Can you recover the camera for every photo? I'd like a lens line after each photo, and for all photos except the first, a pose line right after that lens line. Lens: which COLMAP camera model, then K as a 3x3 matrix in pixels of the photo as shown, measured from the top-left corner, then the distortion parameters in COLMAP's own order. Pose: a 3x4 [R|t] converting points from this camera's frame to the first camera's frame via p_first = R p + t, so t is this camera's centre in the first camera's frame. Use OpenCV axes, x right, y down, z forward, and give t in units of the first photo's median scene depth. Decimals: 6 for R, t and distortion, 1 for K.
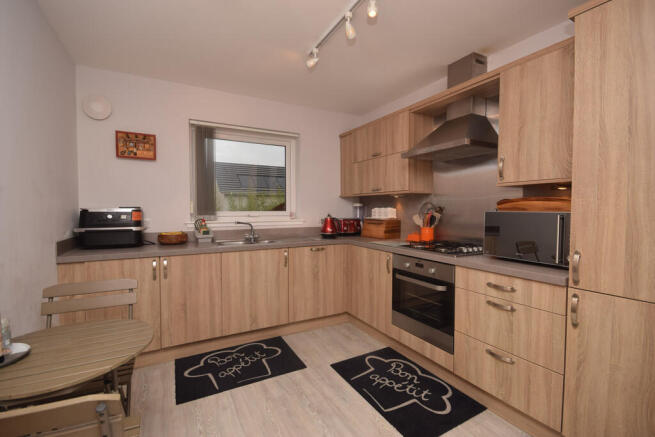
lens RADIAL K [[290.5, 0, 324.7], [0, 290.5, 216.7], [0, 0, 1]] dist [0.000211, -0.000155]
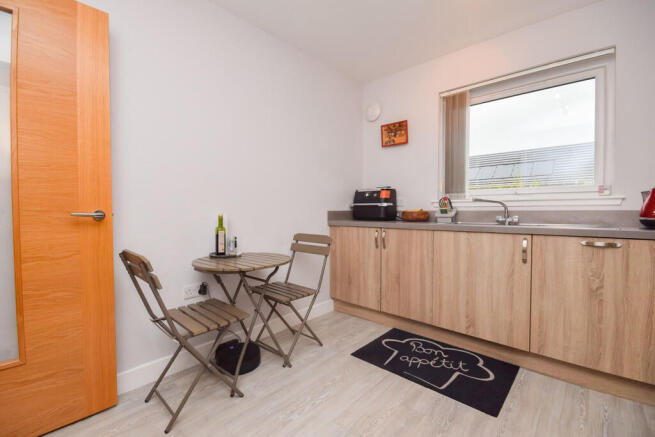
lens RADIAL K [[290.5, 0, 324.7], [0, 290.5, 216.7], [0, 0, 1]] dist [0.000211, -0.000155]
pose [[0.320264, 0.022806, -0.947054, 0.367158], [-0.024663, 0.999572, 0.015731, 0.072402], [0.947007, 0.018319, 0.320690, 0.388010]]
